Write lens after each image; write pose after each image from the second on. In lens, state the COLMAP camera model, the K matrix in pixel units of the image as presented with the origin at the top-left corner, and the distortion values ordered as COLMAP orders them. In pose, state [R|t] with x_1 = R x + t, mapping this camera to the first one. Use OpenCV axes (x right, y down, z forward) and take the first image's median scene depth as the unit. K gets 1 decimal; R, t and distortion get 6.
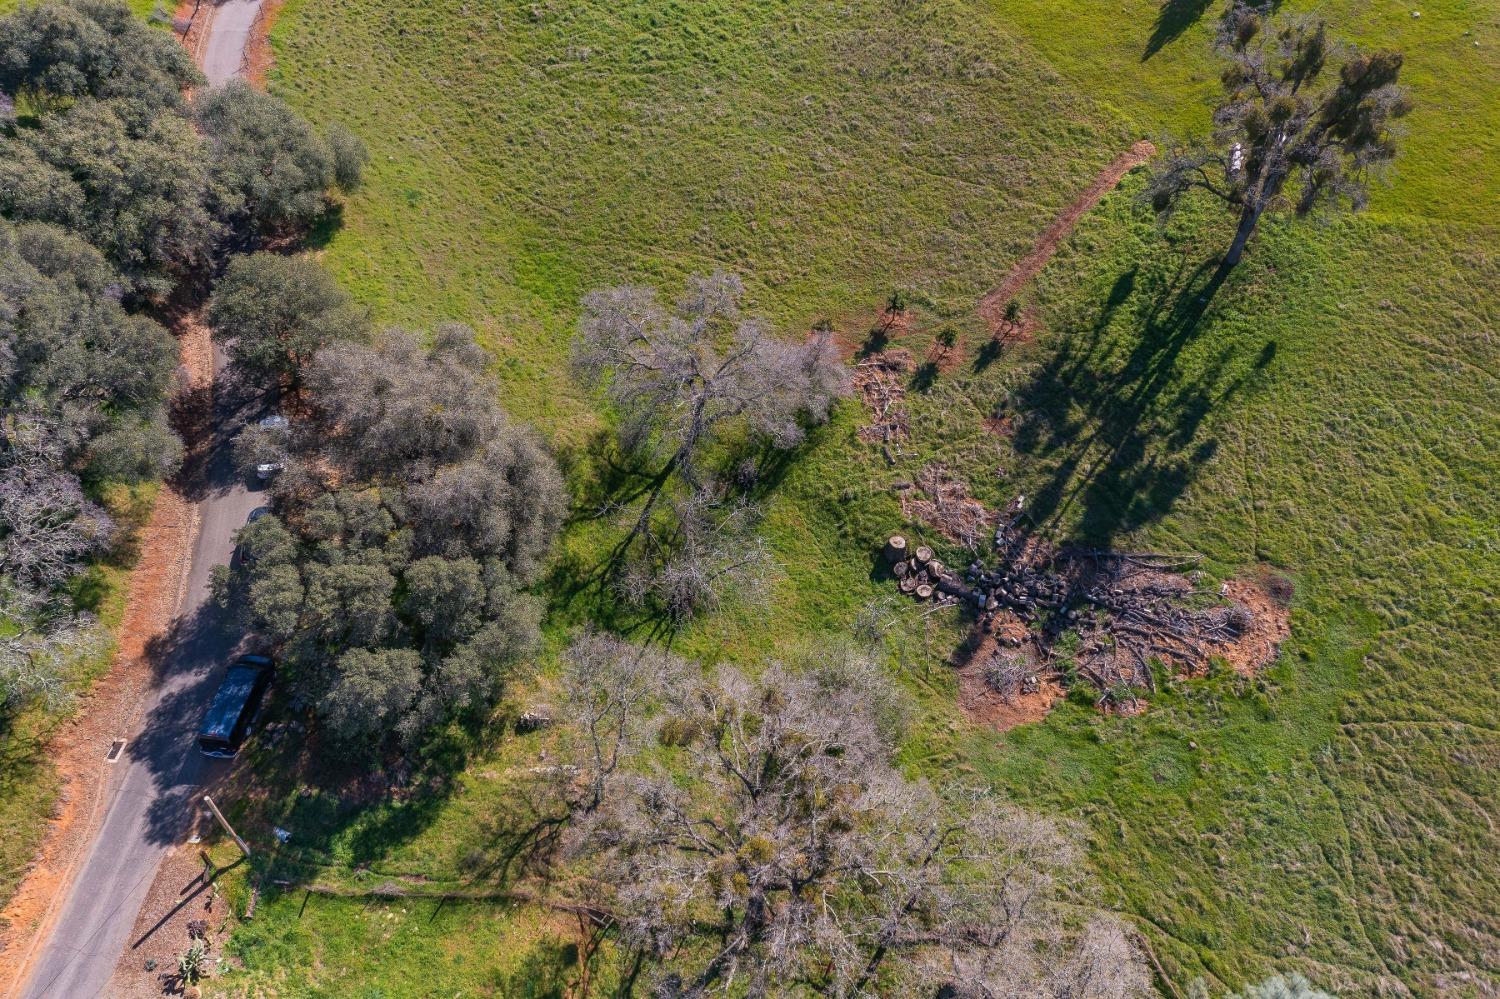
lens RADIAL K [[1183.6, 0, 753.4], [0, 1183.6, 495.0], [0, 0, 1]] dist [0.026388, -0.003643]
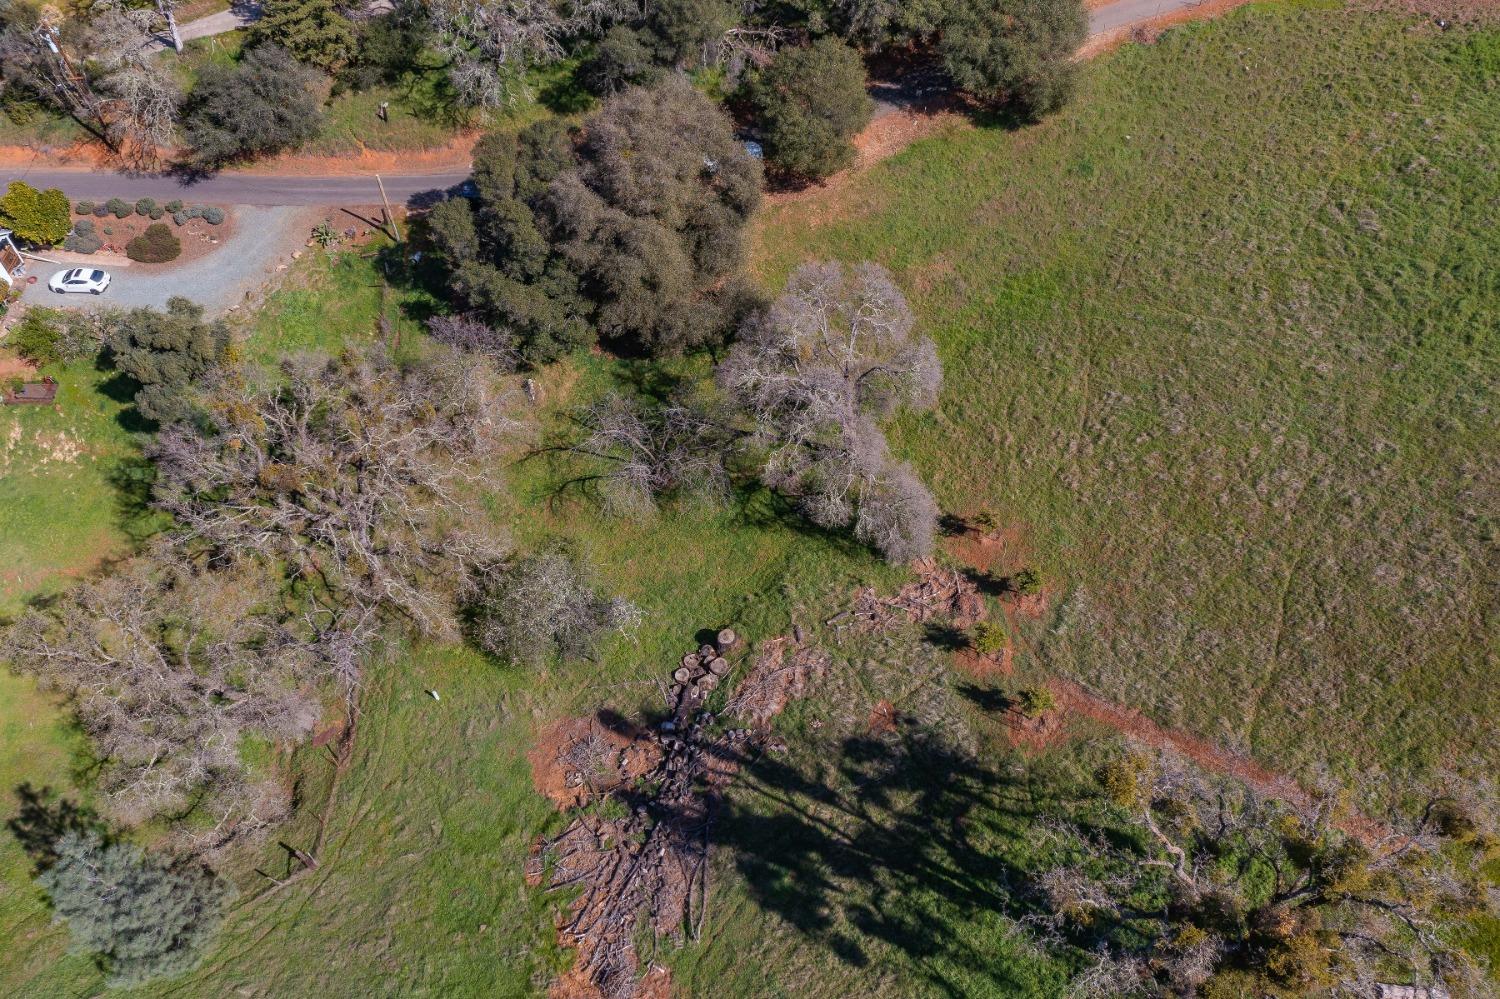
lens RADIAL K [[1183.6, 0, 753.4], [0, 1183.6, 495.0], [0, 0, 1]] dist [0.026388, -0.003643]
pose [[0.074148, 0.785048, -0.614981, 0.620242], [-0.747724, 0.451809, 0.486598, -0.489761], [0.659857, 0.423756, 0.620500, 0.386892]]
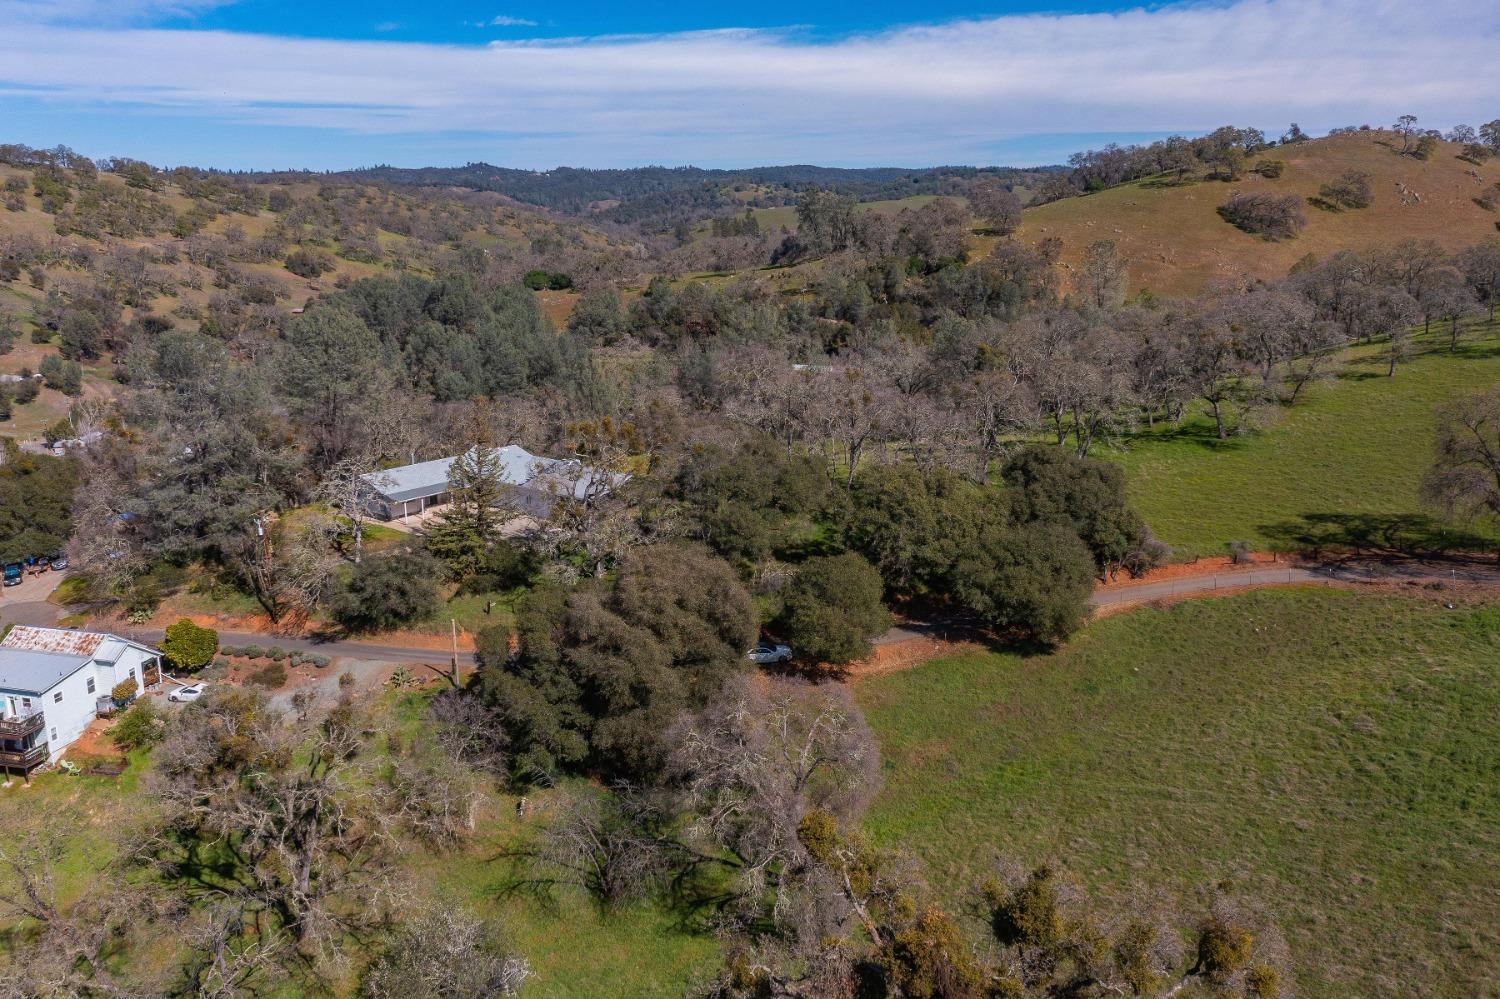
lens RADIAL K [[1178.1, 0, 752.1], [0, 1178.1, 502.8], [0, 0, 1]] dist [0.022498, 0.002824]
pose [[-0.149294, 0.230864, -0.961464, 0.844746], [-0.744648, 0.613485, 0.262935, -0.485111], [0.650546, 0.755207, 0.080323, 0.733610]]
